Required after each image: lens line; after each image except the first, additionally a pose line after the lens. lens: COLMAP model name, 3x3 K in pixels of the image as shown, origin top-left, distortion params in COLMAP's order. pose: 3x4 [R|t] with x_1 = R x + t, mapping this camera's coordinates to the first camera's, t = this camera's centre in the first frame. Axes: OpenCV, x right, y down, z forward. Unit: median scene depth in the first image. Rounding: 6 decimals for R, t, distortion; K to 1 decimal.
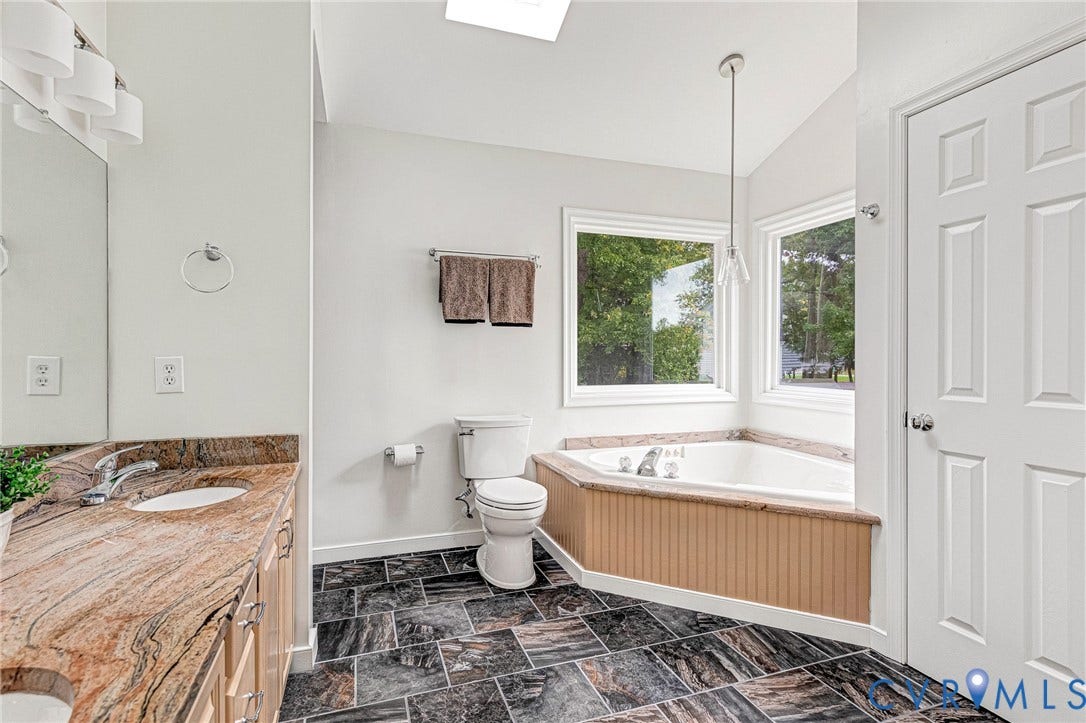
lens RADIAL K [[522.1, 0, 542.3], [0, 522.1, 358.5], [0, 0, 1]] dist [0.016086, -0.001403]
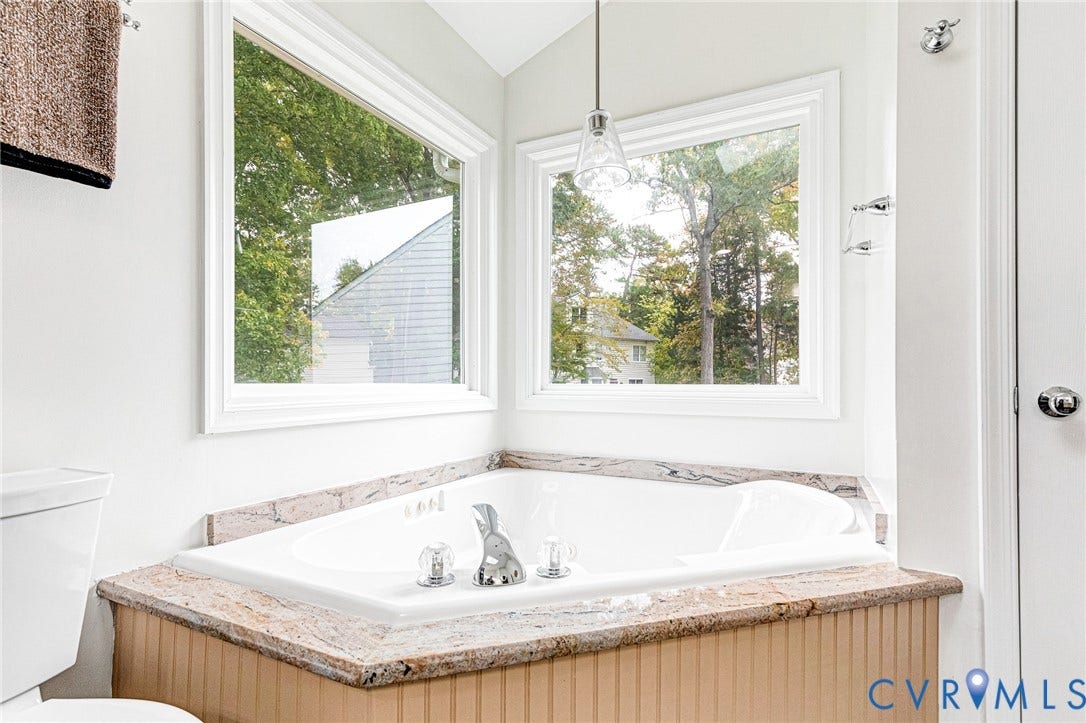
lens RADIAL K [[522.1, 0, 535.7], [0, 522.1, 376.9], [0, 0, 1]] dist [0.016086, -0.001403]
pose [[0.727764, 0.008832, 0.685771, -0.046908], [0.002545, 0.999875, -0.015579, 0.056793], [-0.685823, 0.013083, 0.727651, 0.544234]]
